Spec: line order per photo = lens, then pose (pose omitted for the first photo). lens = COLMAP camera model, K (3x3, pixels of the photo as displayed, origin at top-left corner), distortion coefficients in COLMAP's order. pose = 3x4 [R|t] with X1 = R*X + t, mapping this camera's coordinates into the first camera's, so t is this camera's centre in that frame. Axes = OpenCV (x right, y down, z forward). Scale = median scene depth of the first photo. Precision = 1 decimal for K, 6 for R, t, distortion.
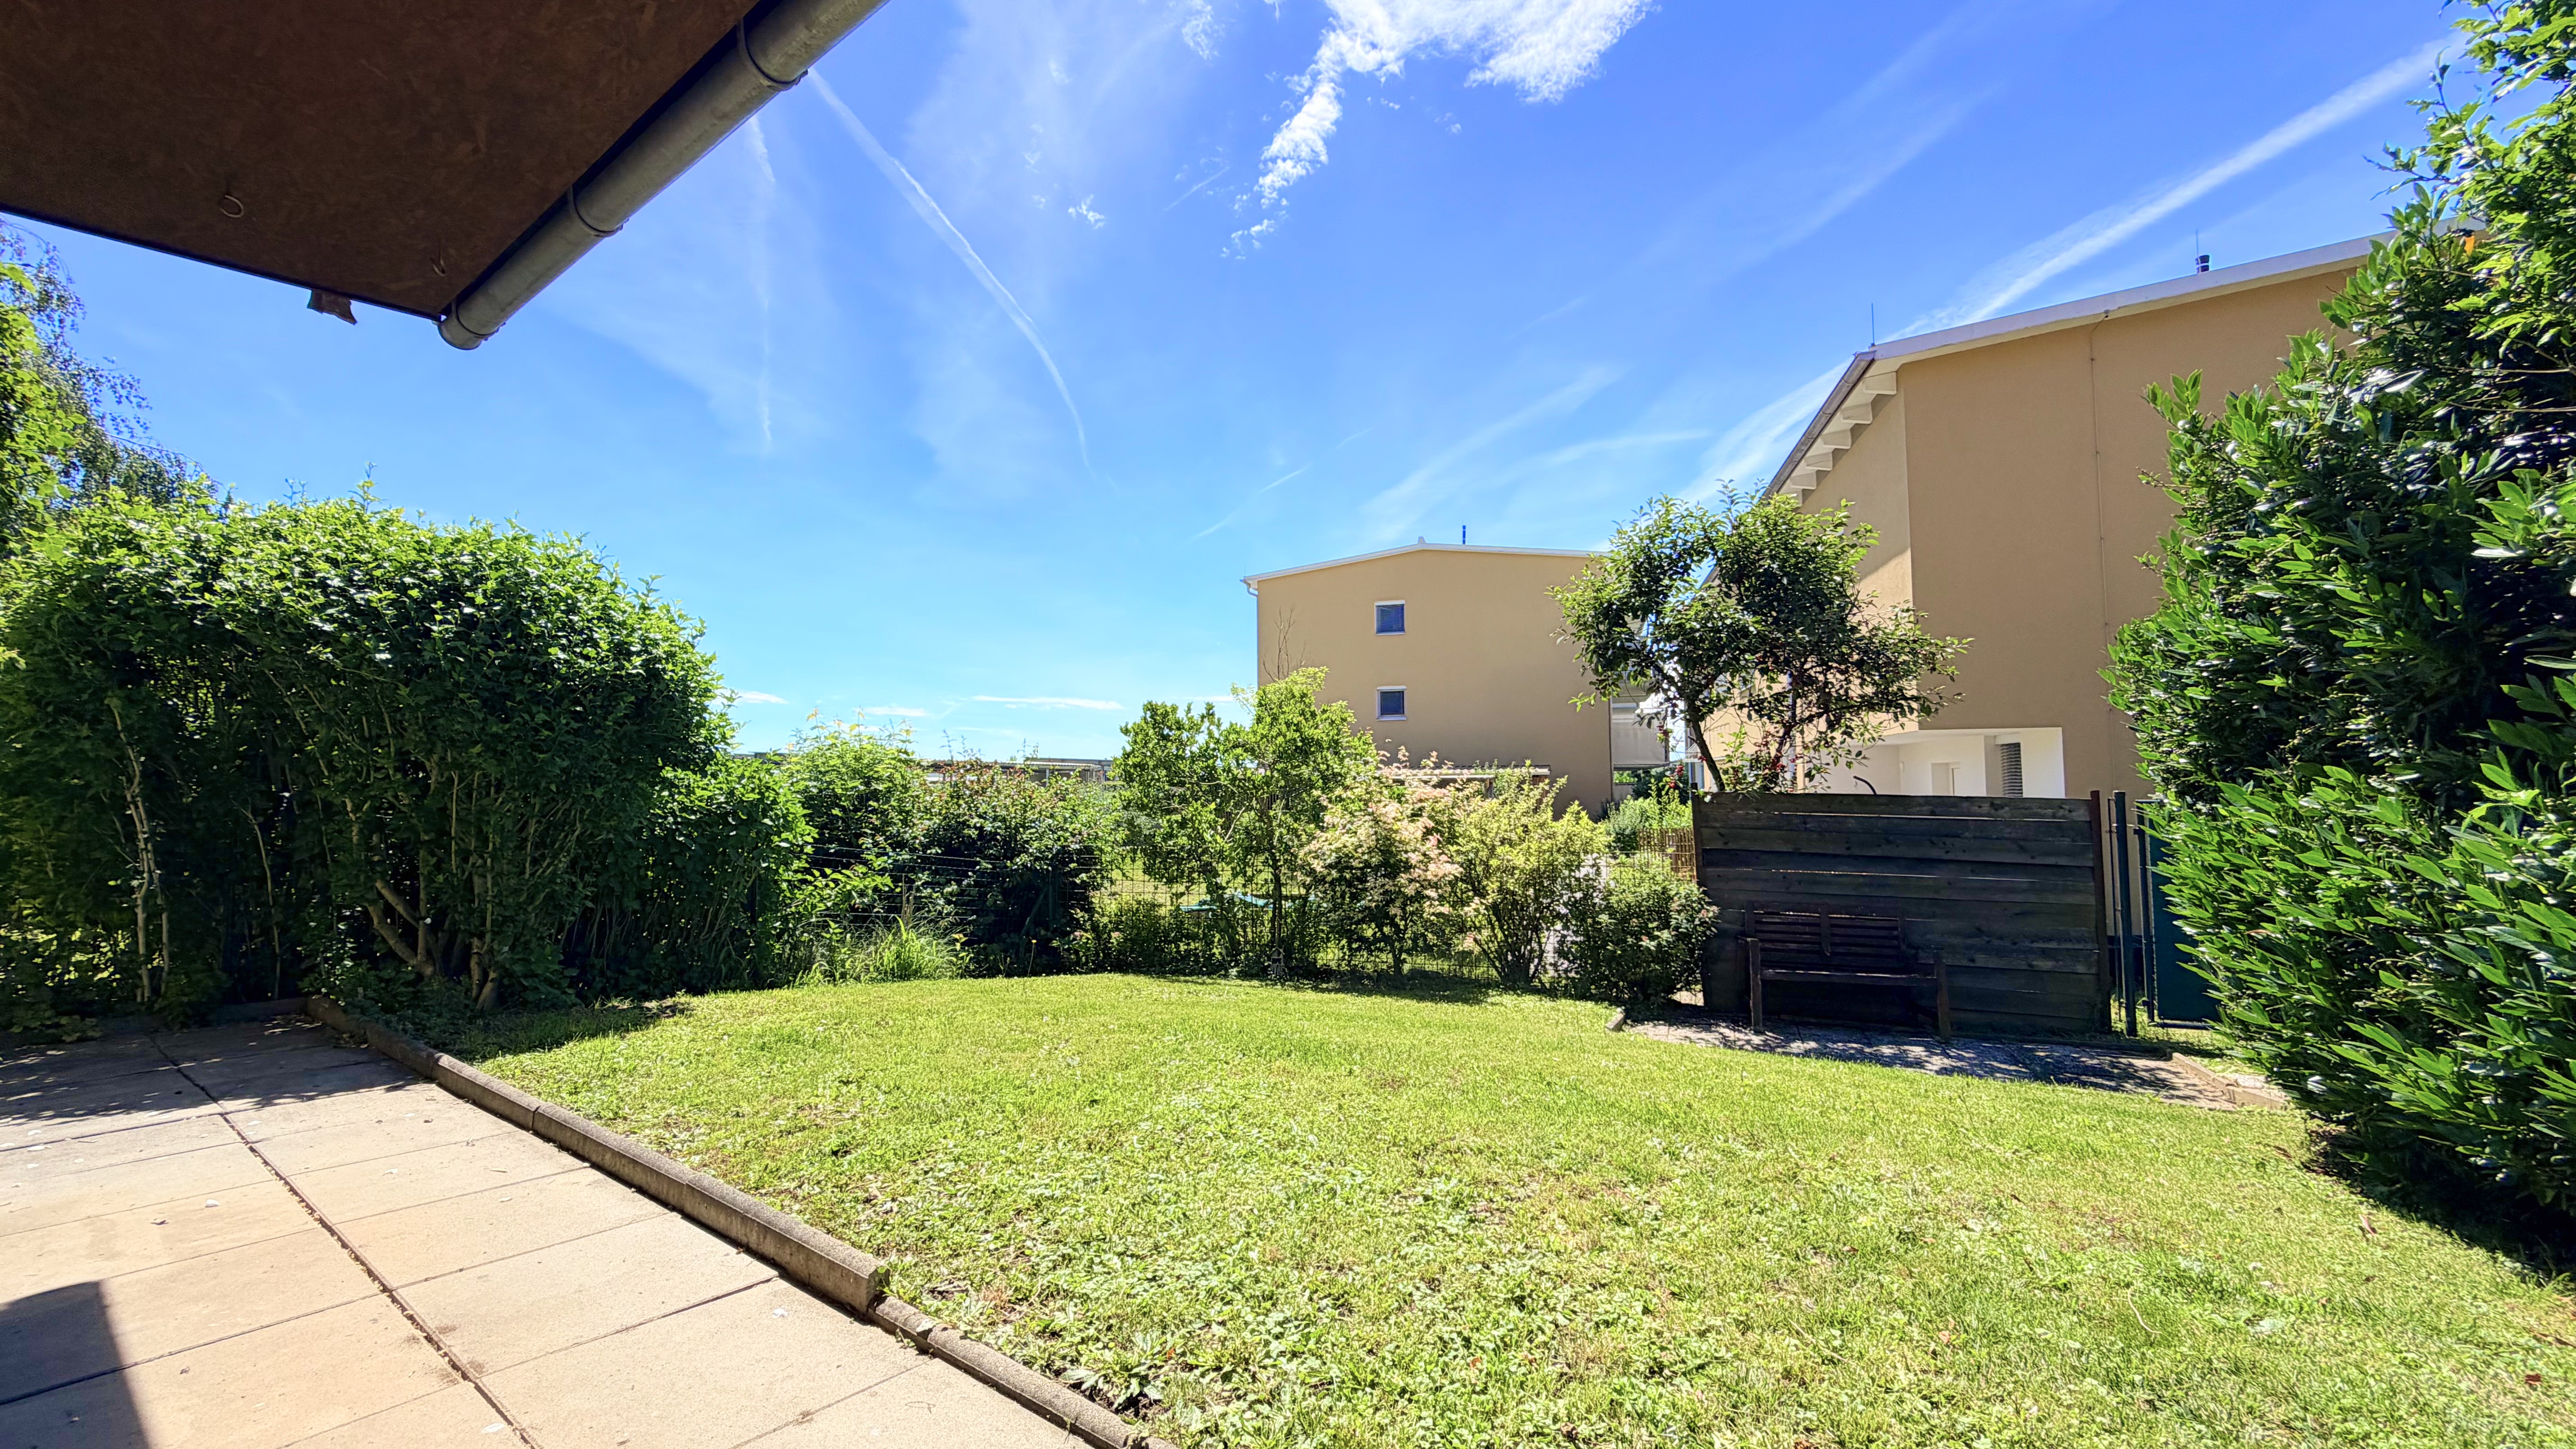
lens RADIAL K [[1033.9, 0, 1298.6], [0, 1033.9, 734.1], [0, 0, 1]] dist [0.003144, 0.000209]
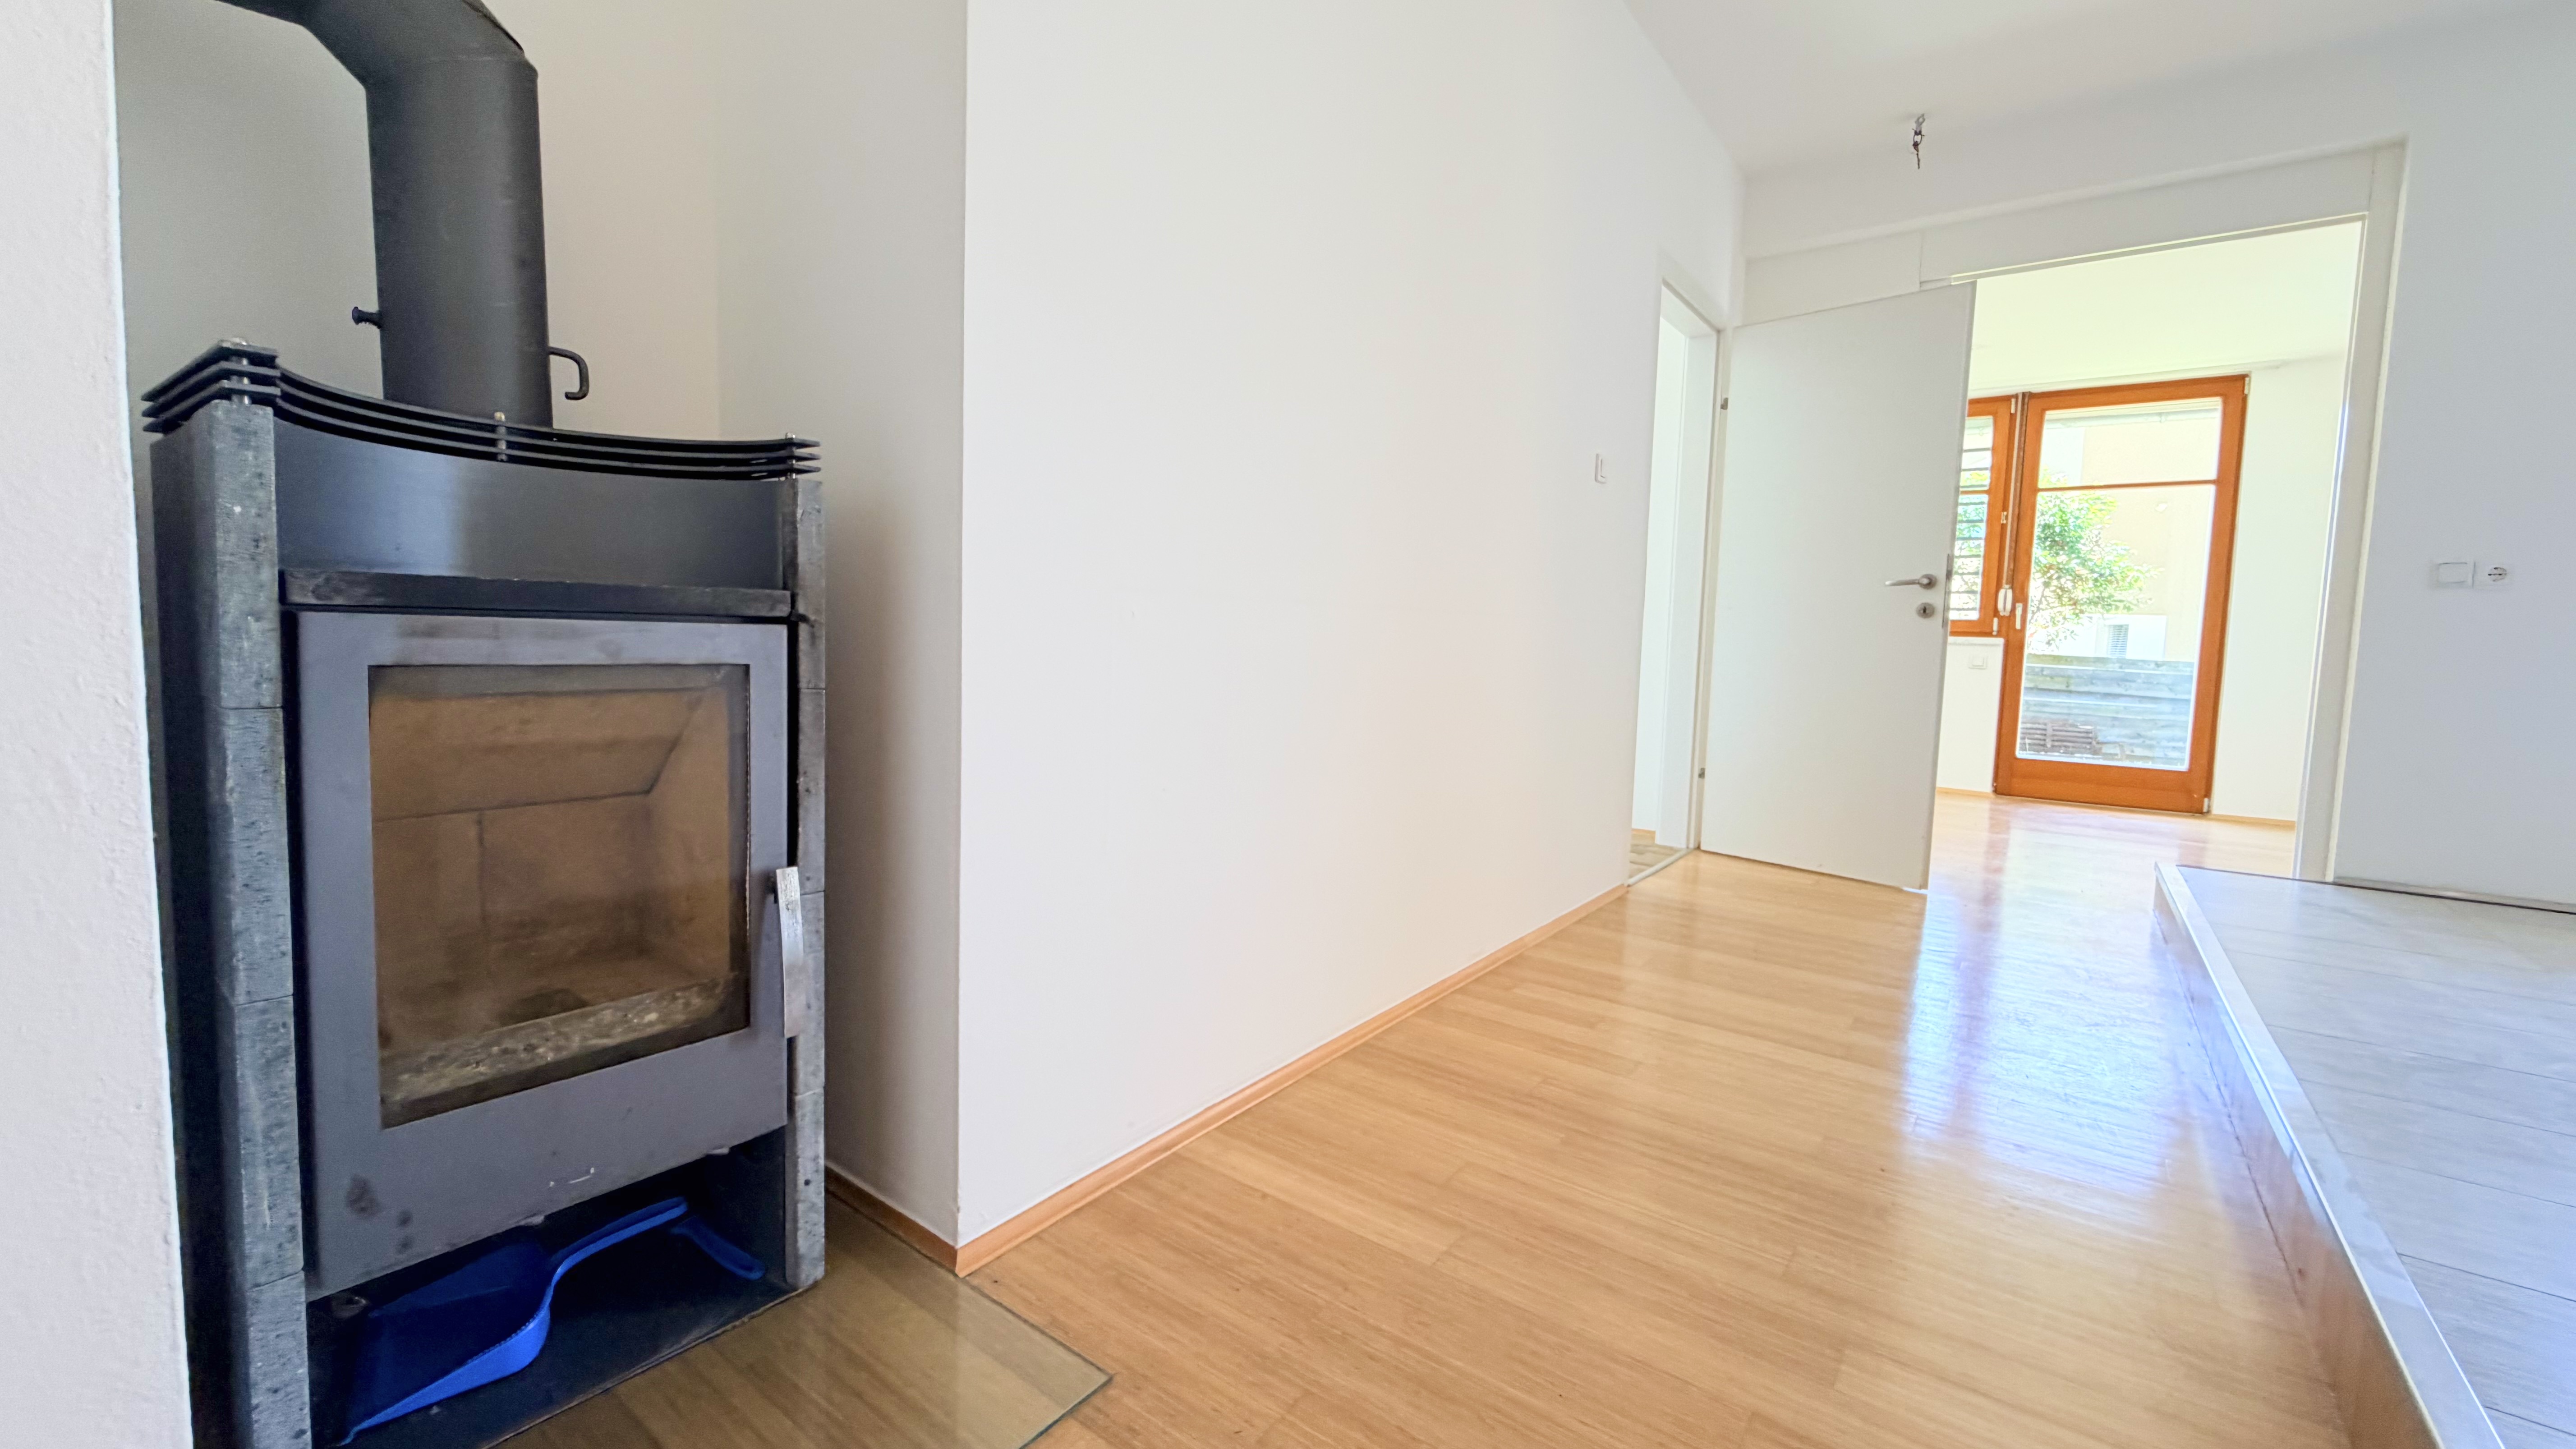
lens RADIAL K [[1033.9, 0, 1309.7], [0, 1033.9, 686.2], [0, 0, 1]] dist [0.003144, 0.000209]
pose [[0.998771, 0.042816, 0.024958, -0.777953], [-0.045436, 0.992196, 0.116118, -0.032389], [-0.019792, -0.117110, 0.992922, -0.693529]]
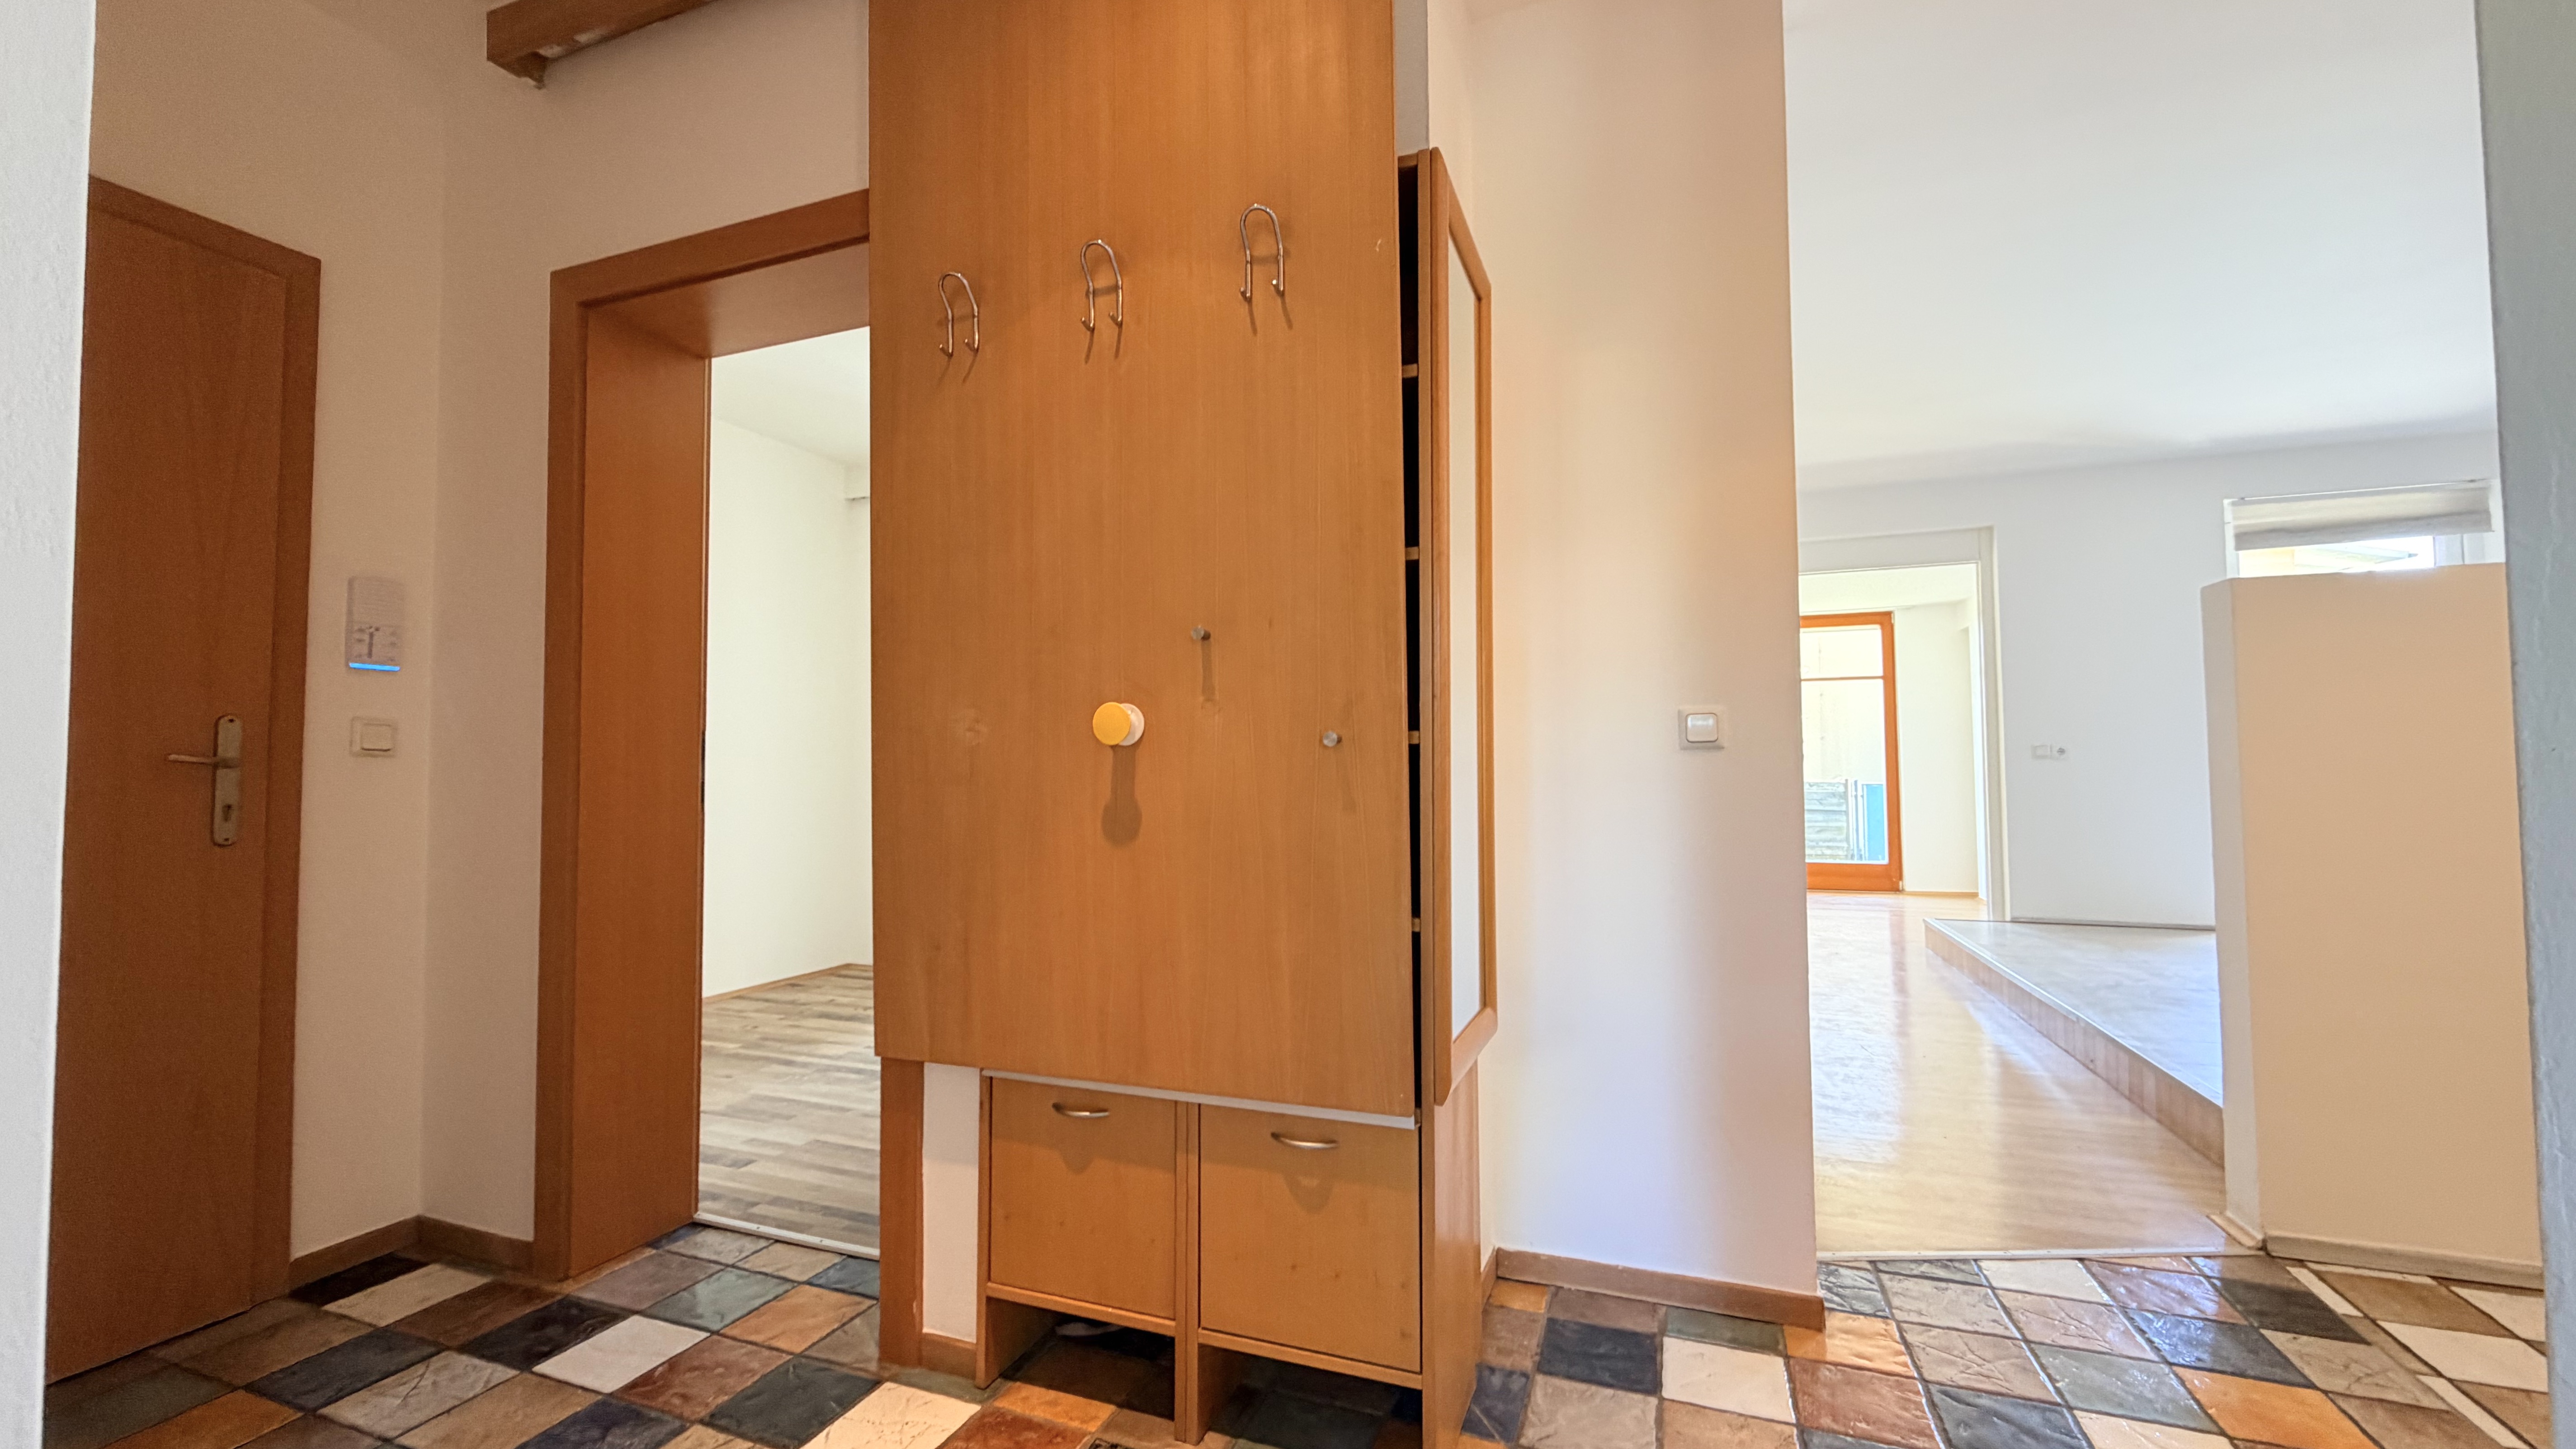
lens RADIAL K [[1033.9, 0, 1284.9], [0, 1033.9, 728.3], [0, 0, 1]] dist [0.003144, 0.000209]
pose [[0.958796, 0.008419, 0.283969, -1.089355], [-0.012618, 0.999836, 0.012962, -0.069867], [-0.283813, -0.016011, 0.958746, -0.877387]]
